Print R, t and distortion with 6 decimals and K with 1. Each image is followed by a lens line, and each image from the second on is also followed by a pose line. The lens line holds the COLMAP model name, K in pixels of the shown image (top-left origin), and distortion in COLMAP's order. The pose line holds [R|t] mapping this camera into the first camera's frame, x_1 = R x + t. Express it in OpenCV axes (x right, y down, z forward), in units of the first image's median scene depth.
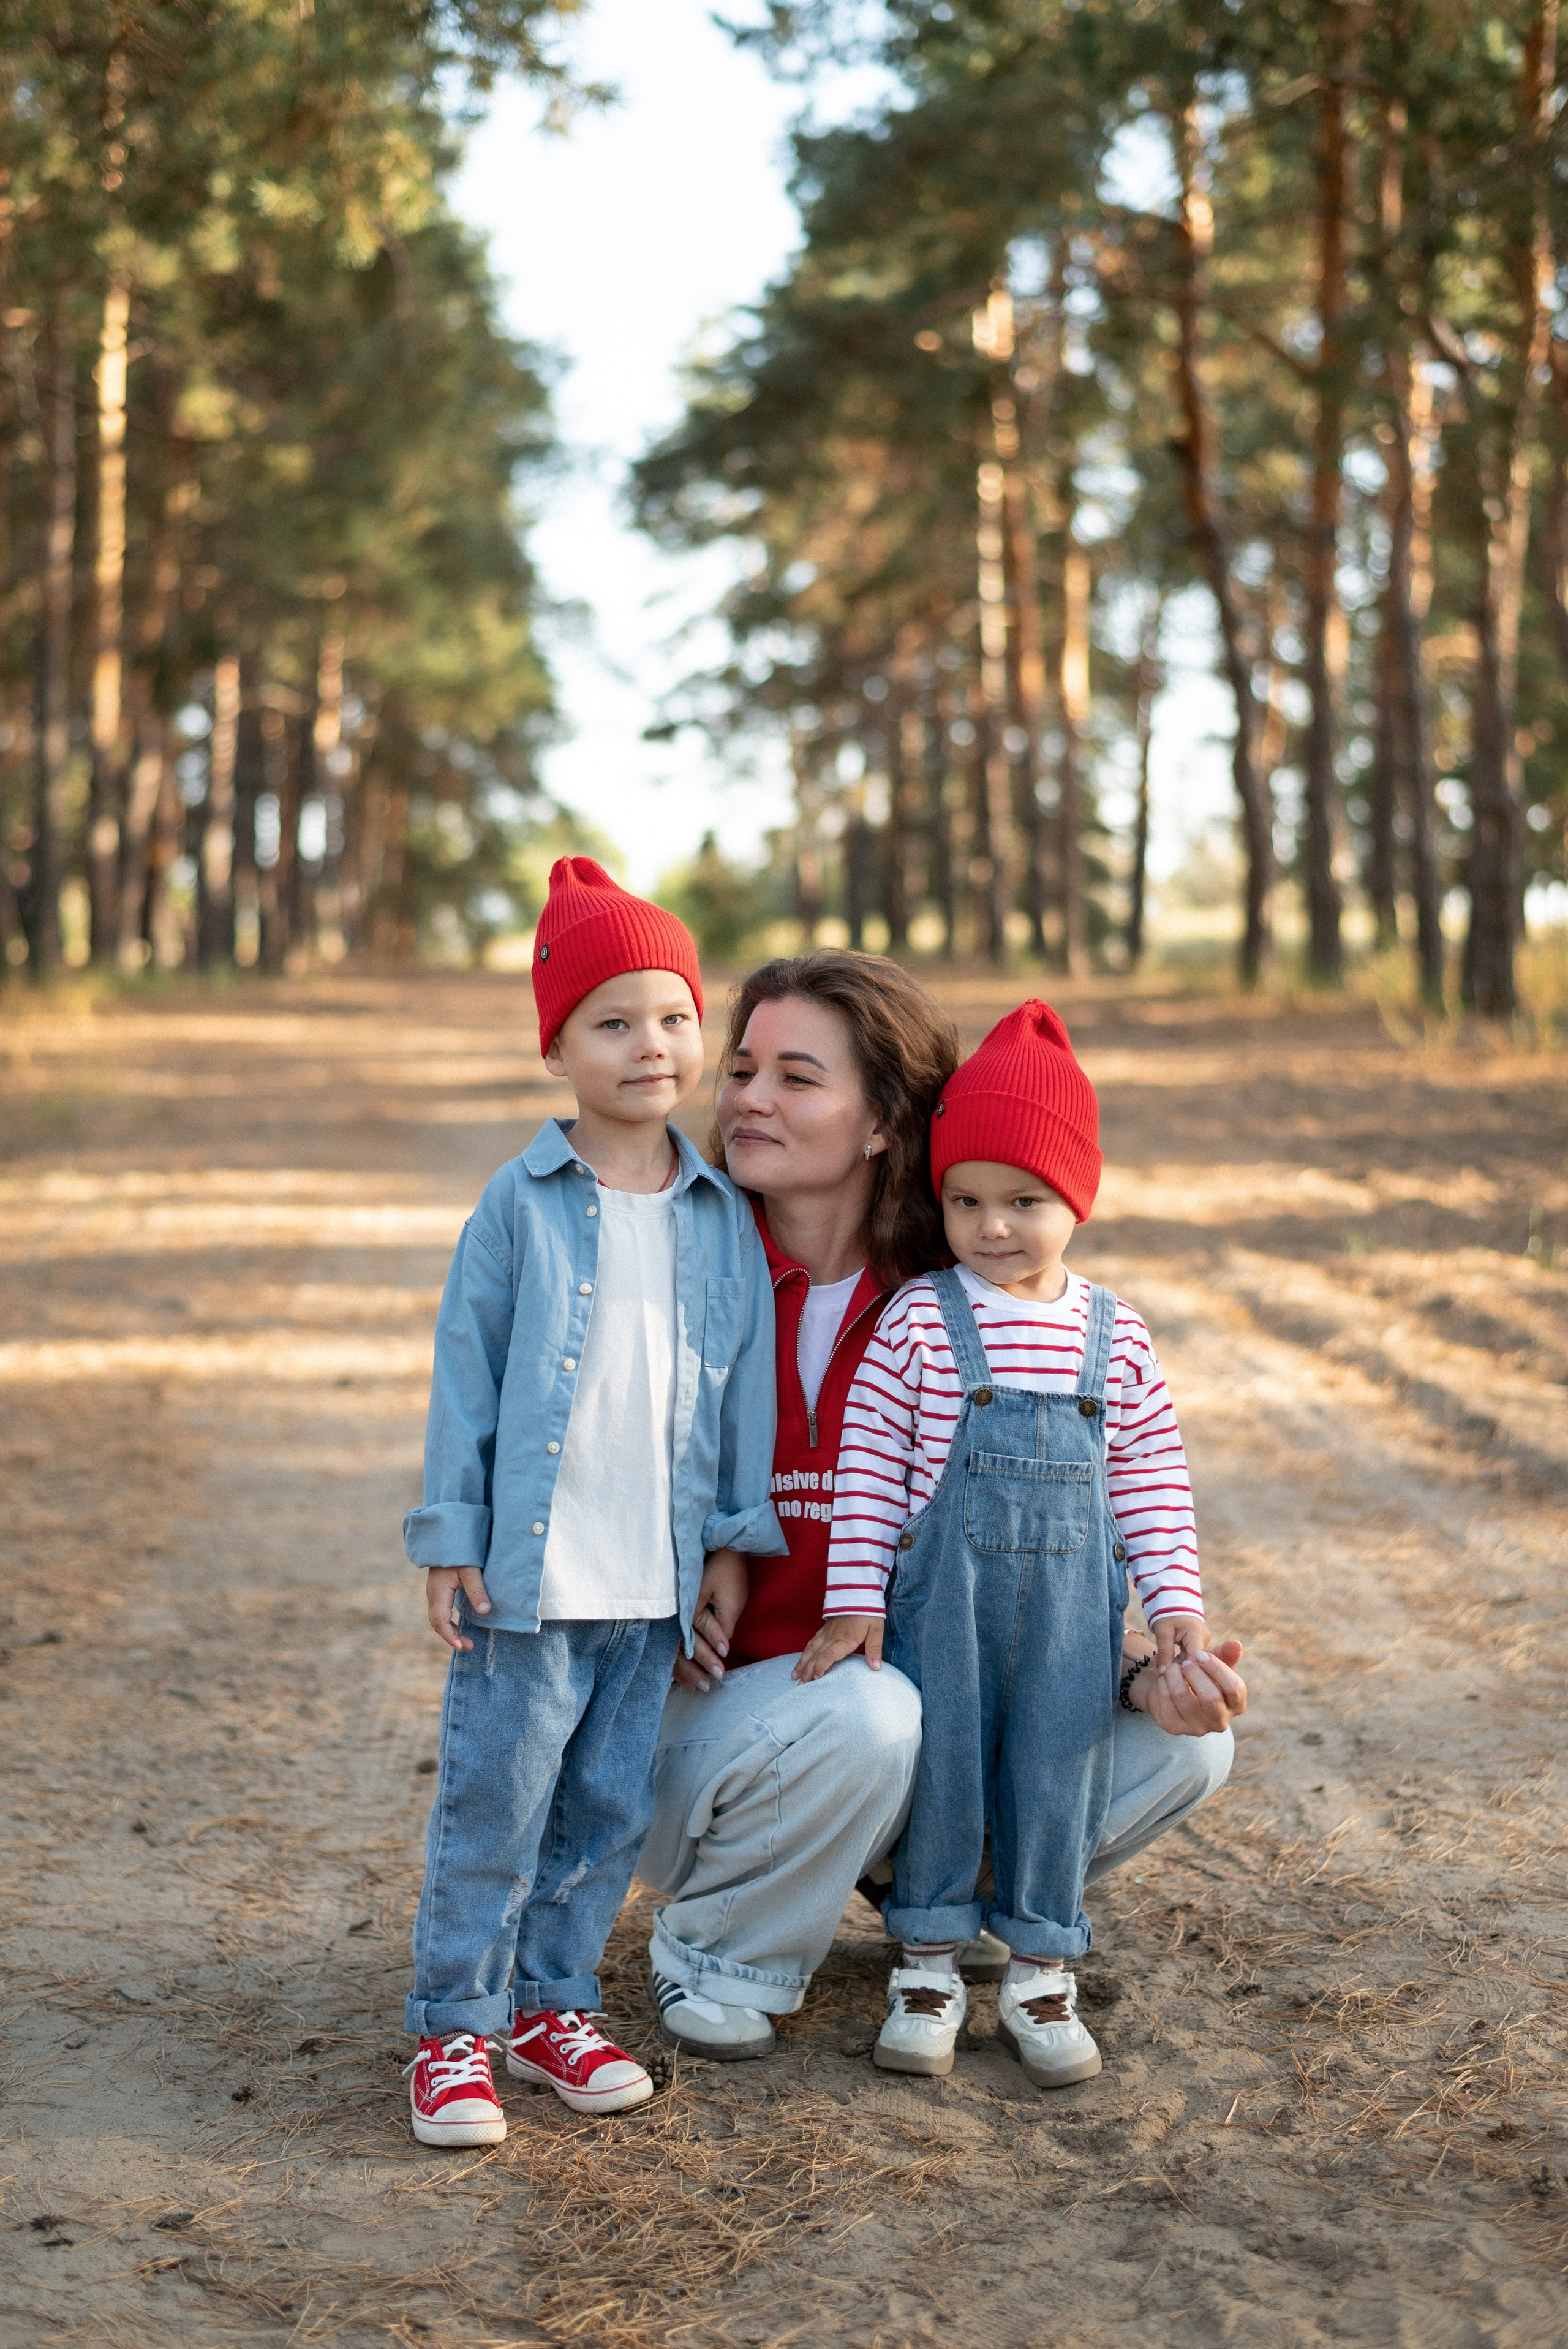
lens RADIAL K [[3451.3, 0, 784.0], [0, 3451.3, 1174.5], [0, 0, 1]] dist [0.023279, 0.000091]
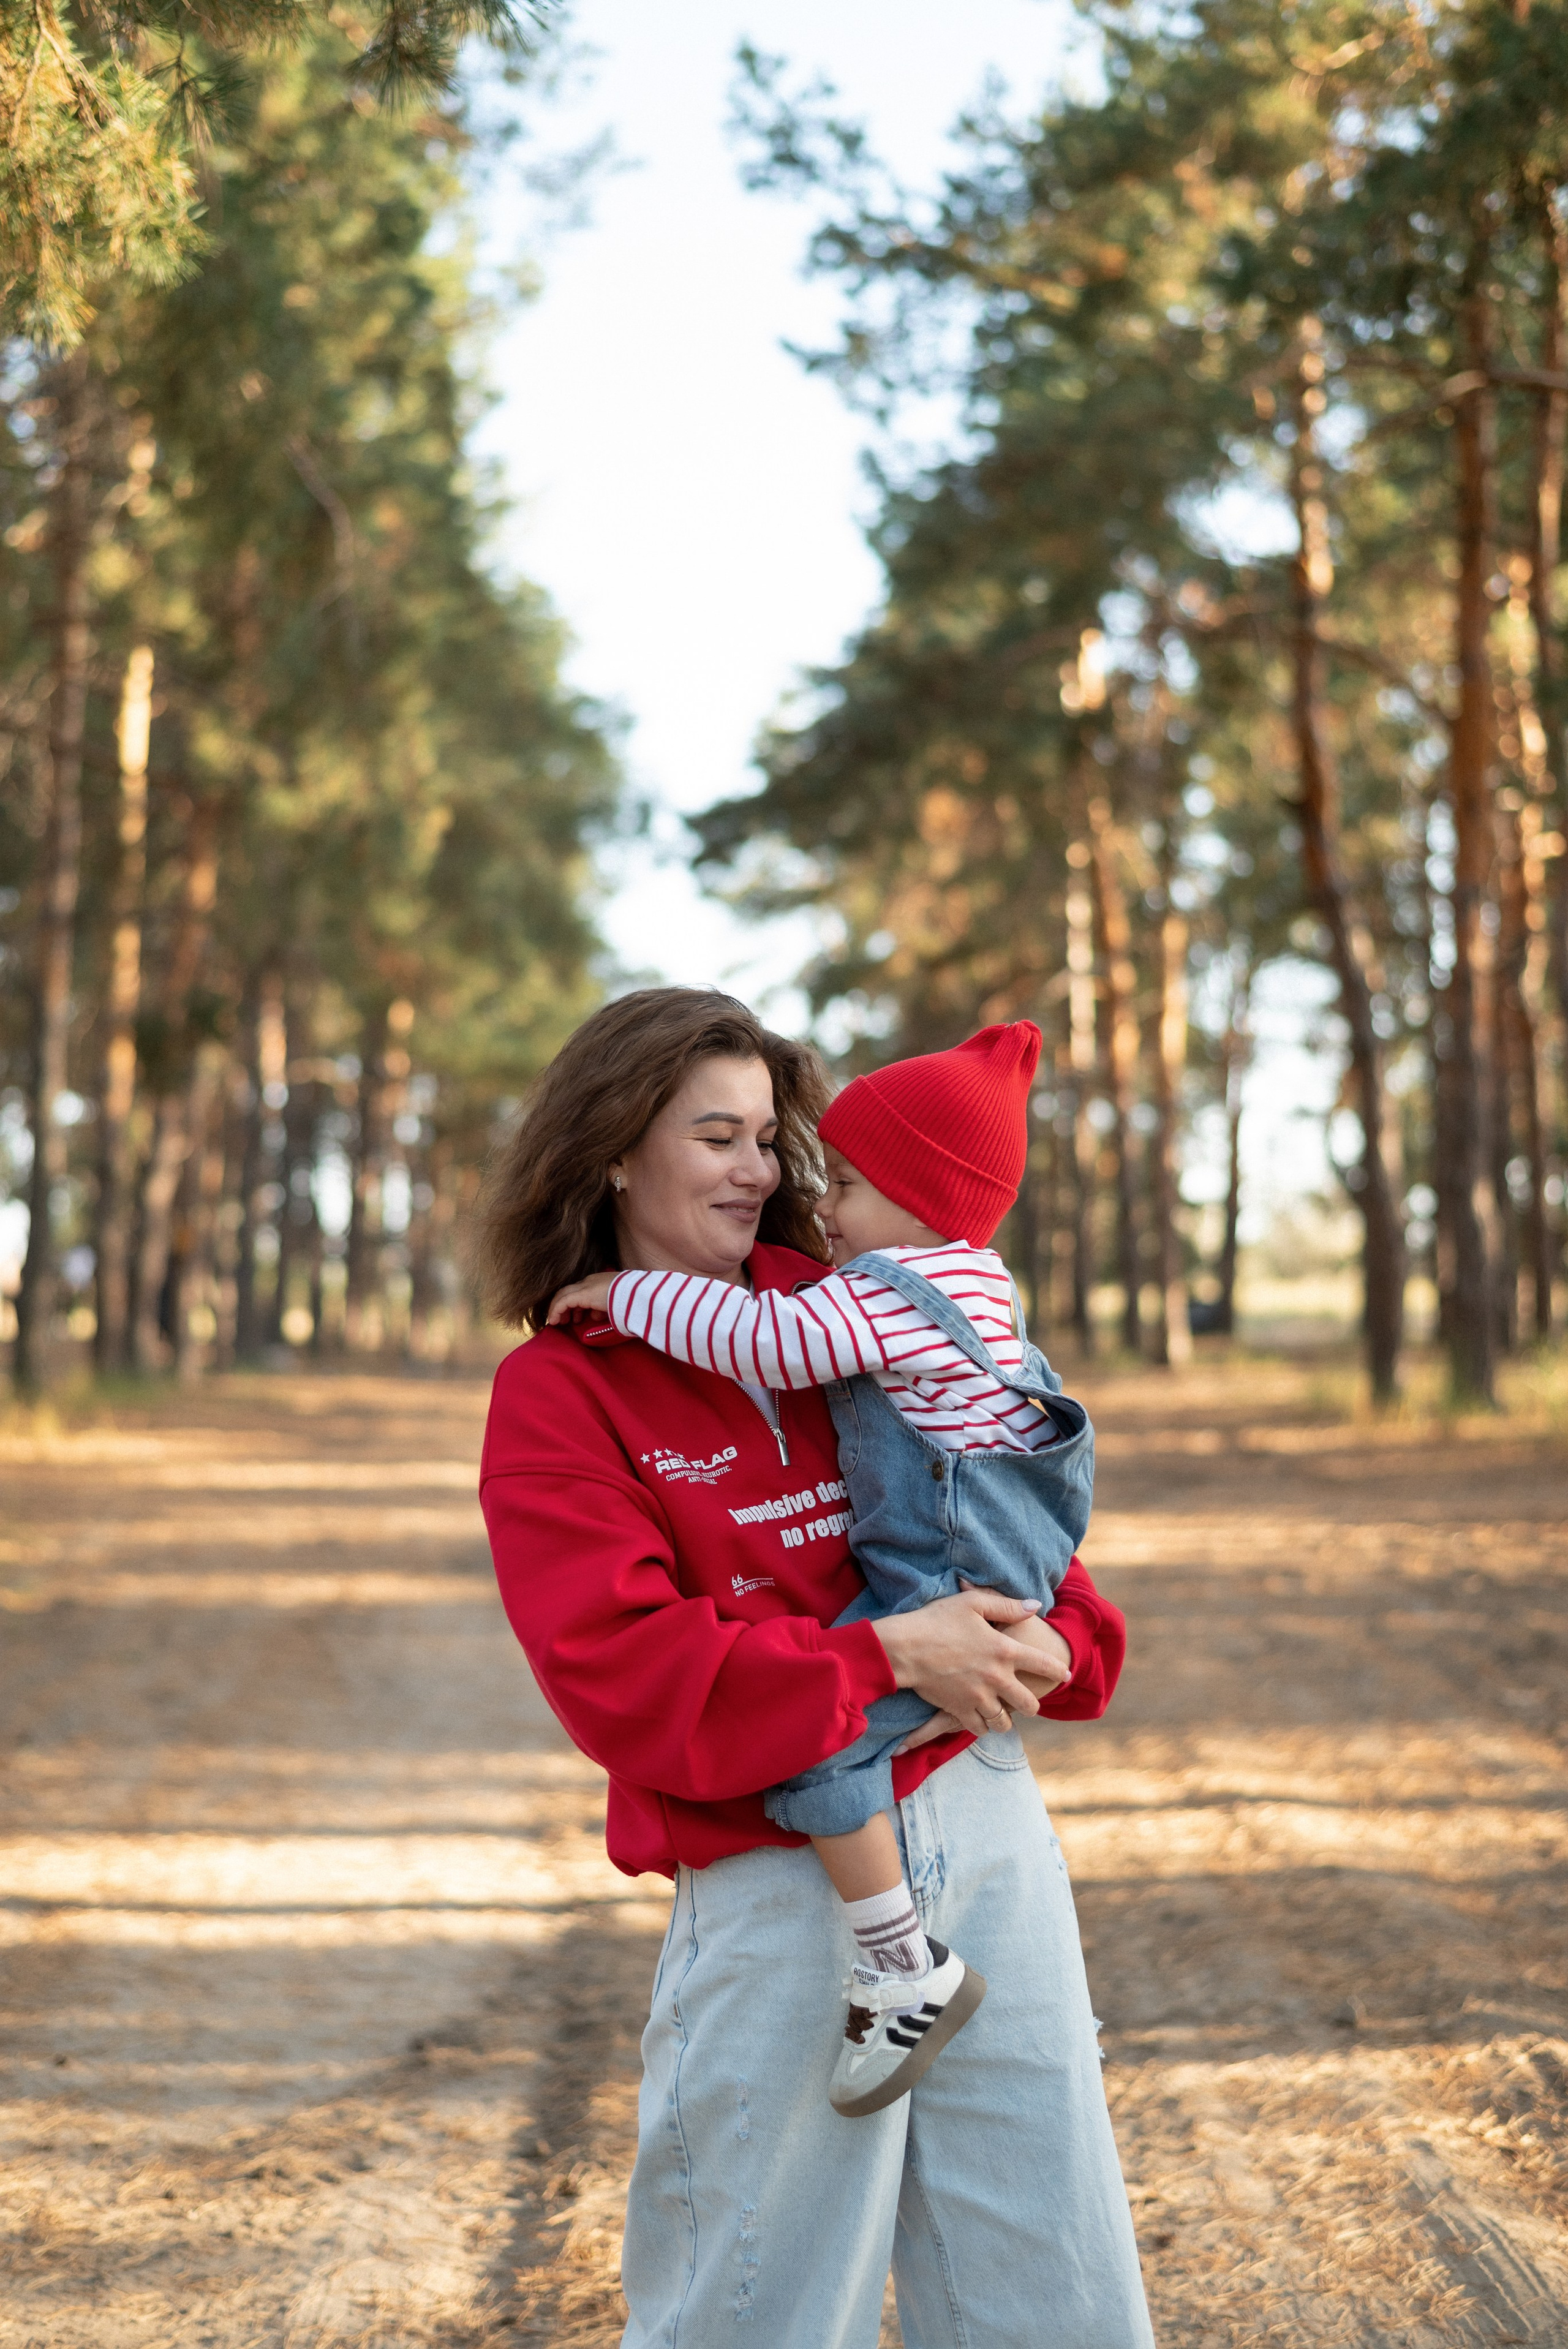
lens RADIAL K [[3330.7, 0, 784.0], [0, 3330.7, 1174.5], [0, 0, 1]] dist [-0.022656, 0.011392]
pose [[0.999671, 0.004431, -0.025267, 0.002364], [-0.007054, 0.994482, -0.104667, -0.017355], [0.024664, 0.104811, 0.994186, 0.114236]]
